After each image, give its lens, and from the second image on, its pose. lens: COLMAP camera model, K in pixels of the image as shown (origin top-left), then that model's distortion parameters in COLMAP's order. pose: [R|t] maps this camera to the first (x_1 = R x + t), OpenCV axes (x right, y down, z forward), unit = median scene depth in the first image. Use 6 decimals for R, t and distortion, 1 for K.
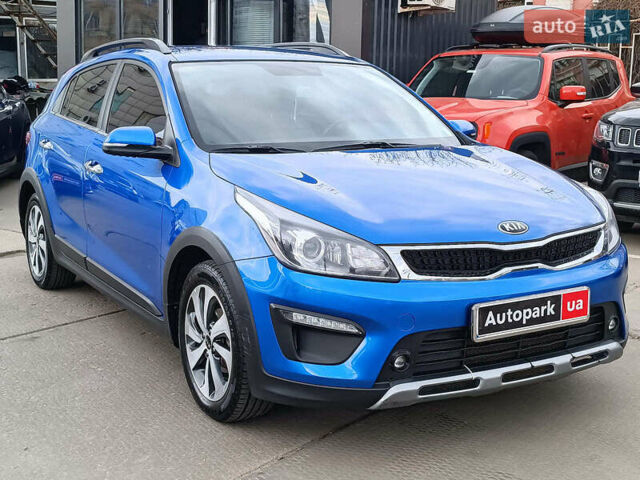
lens RADIAL K [[914.5, 0, 320.0], [0, 914.5, 240.0], [0, 0, 1]] dist [0.225218, -1.012288]
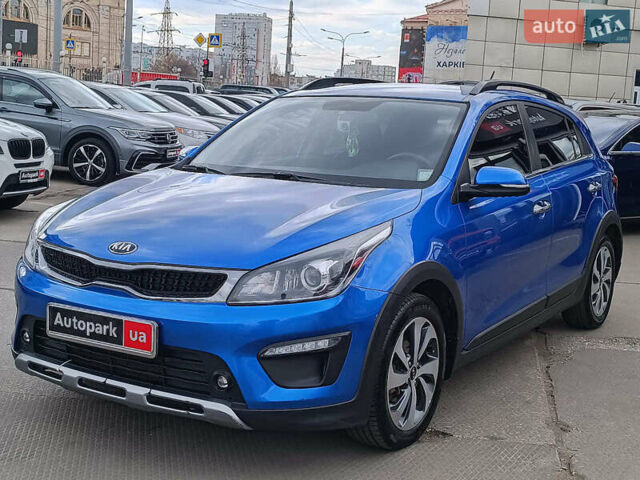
lens RADIAL K [[914.5, 0, 320.0], [0, 914.5, 240.0], [0, 0, 1]] dist [0.225218, -1.012288]
pose [[0.449869, 0.138192, -0.882338, 1.253102], [-0.187005, 0.980631, 0.058240, -0.127195], [0.873297, 0.138802, 0.466998, 0.718380]]
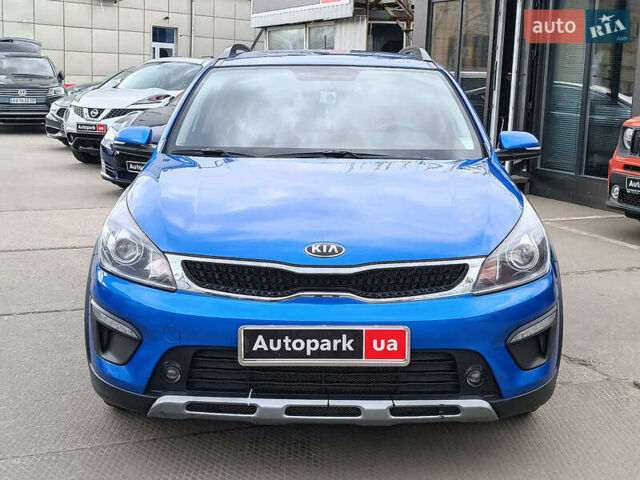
lens RADIAL K [[914.5, 0, 320.0], [0, 914.5, 240.0], [0, 0, 1]] dist [0.225218, -1.012288]
pose [[0.855158, 0.095061, -0.509577, 0.679674], [-0.095847, 0.995087, 0.024784, -0.046188], [0.509430, 0.027648, 0.860068, 0.219296]]
